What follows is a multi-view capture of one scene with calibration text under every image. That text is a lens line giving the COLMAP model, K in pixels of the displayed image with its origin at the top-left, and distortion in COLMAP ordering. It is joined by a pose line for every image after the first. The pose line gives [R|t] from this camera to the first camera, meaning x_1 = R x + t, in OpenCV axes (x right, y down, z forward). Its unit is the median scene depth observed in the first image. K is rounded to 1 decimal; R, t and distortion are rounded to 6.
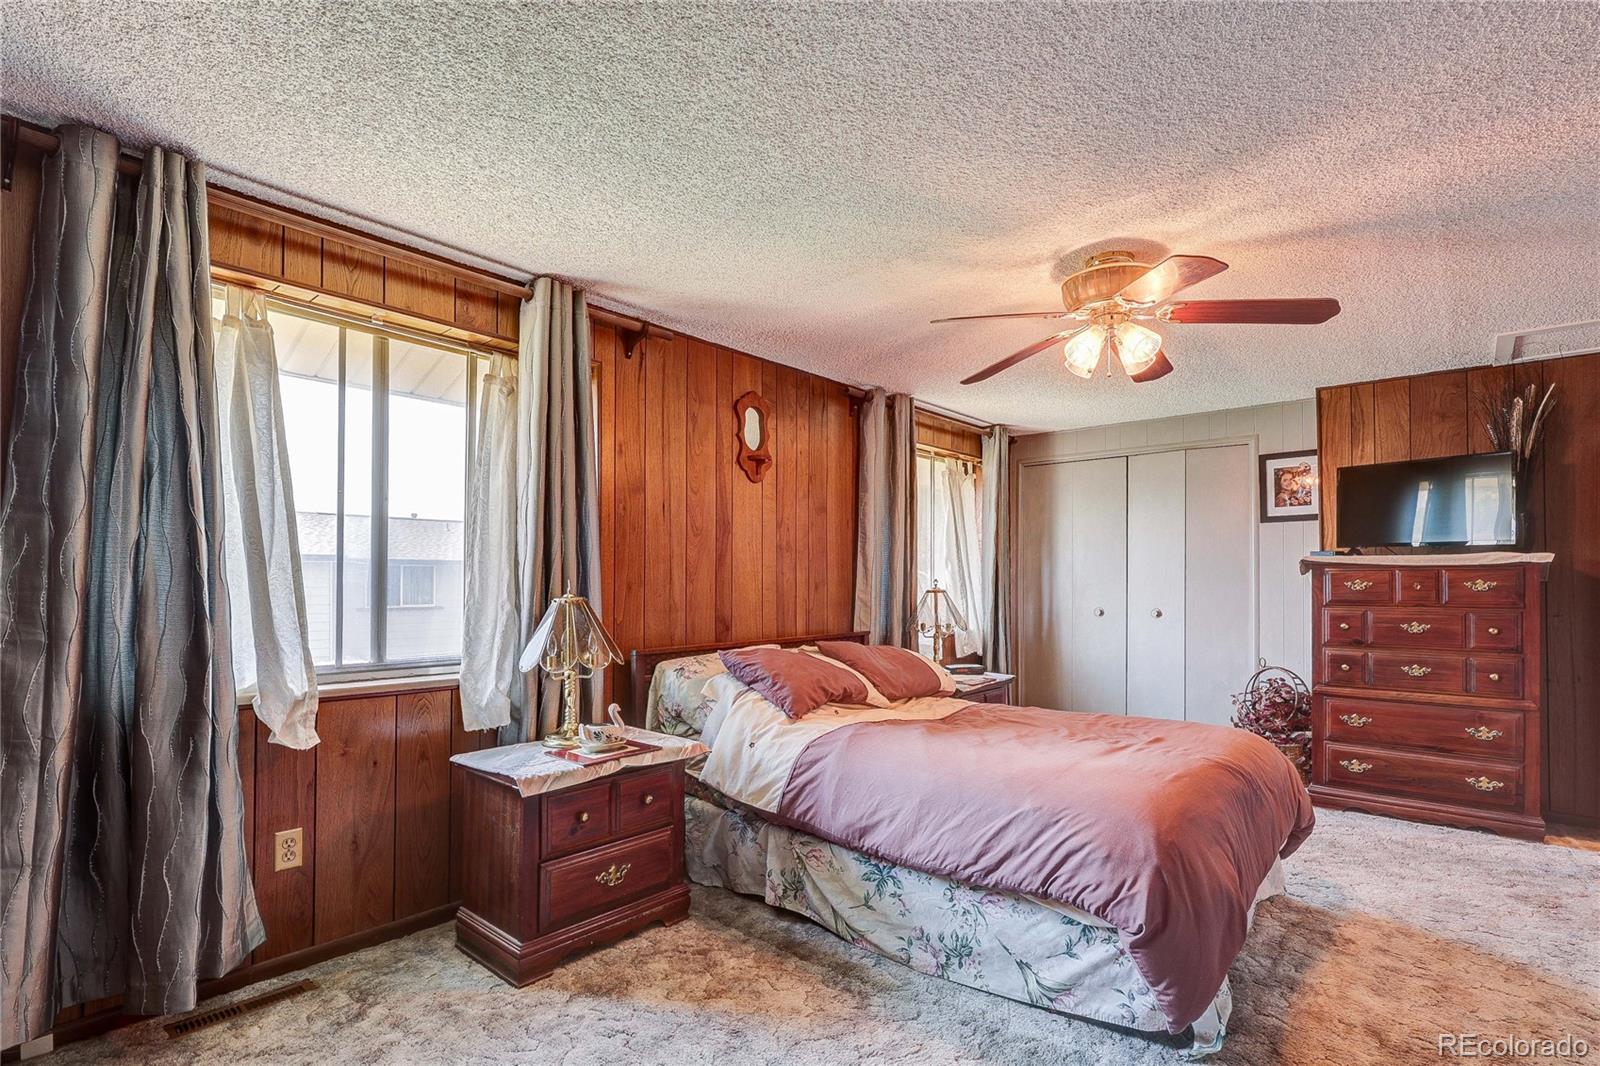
lens RADIAL K [[774.0, 0, 803.2], [0, 774.0, 579.8], [0, 0, 1]] dist [-0.002389, -0.000045]
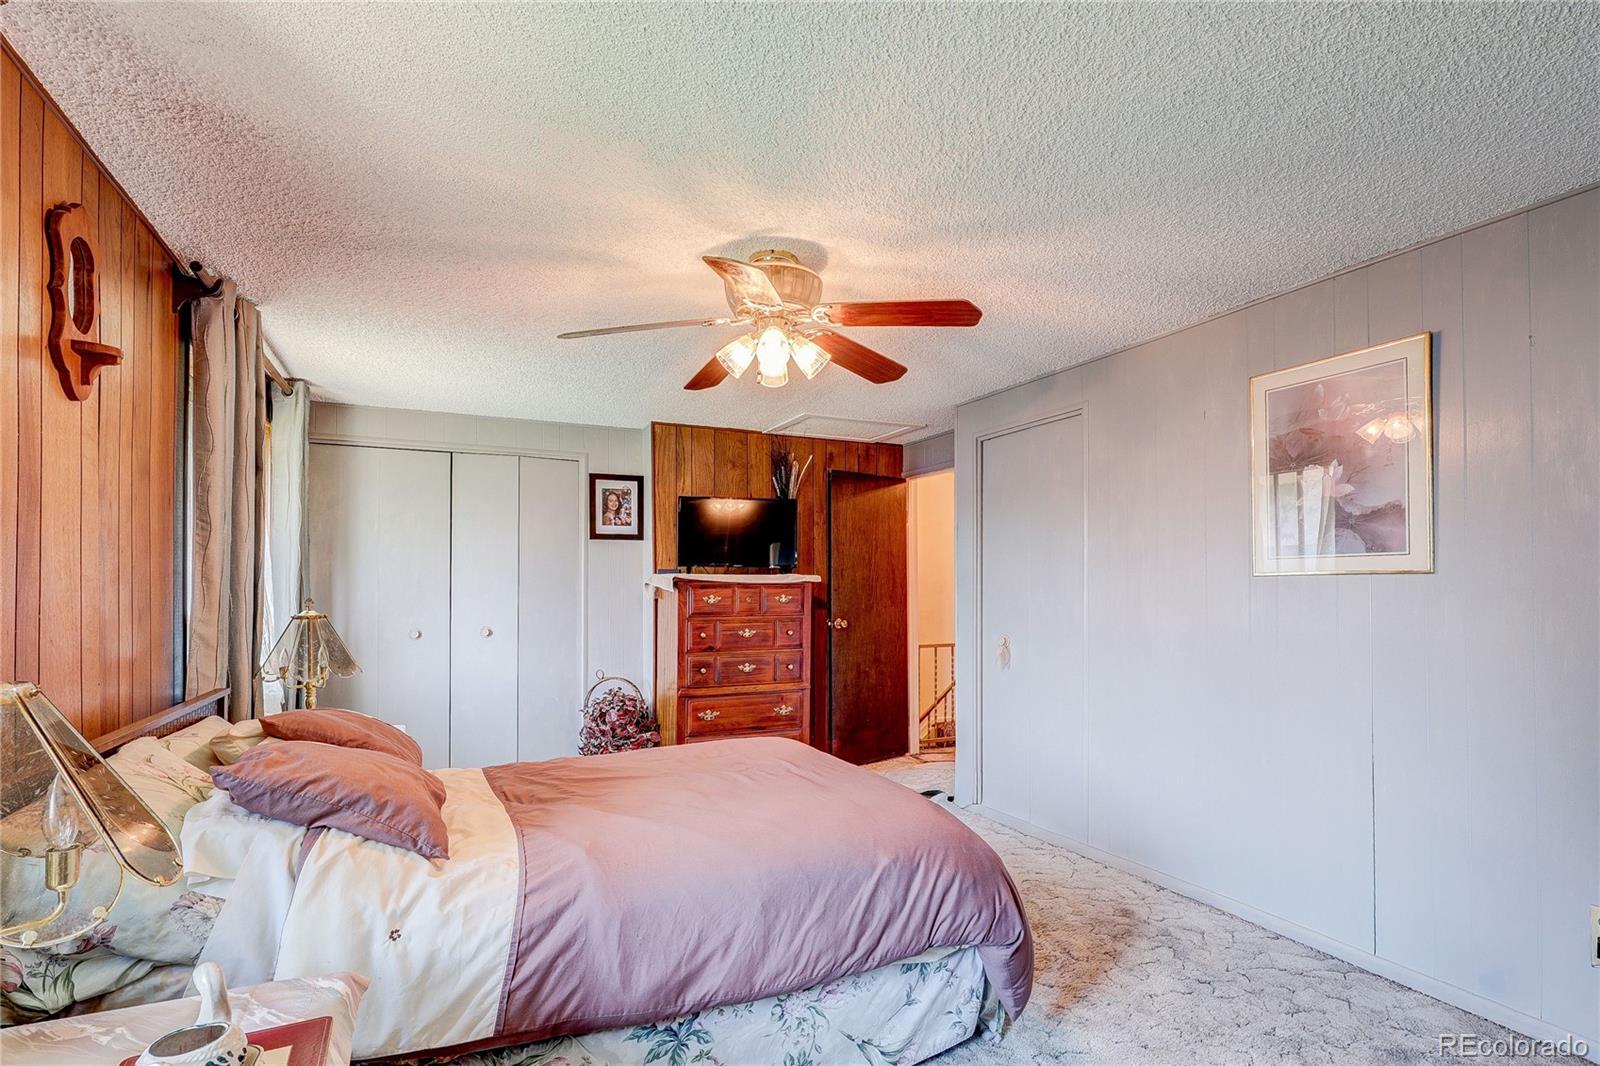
lens RADIAL K [[784.8, 0, 801.5], [0, 784.8, 589.9], [0, 0, 1]] dist [-0.002546, -0.000521]
pose [[0.407735, -0.004252, 0.913091, -0.400491], [0.002604, 0.999991, 0.003494, -0.014718], [-0.913097, 0.000952, 0.407742, 0.507965]]
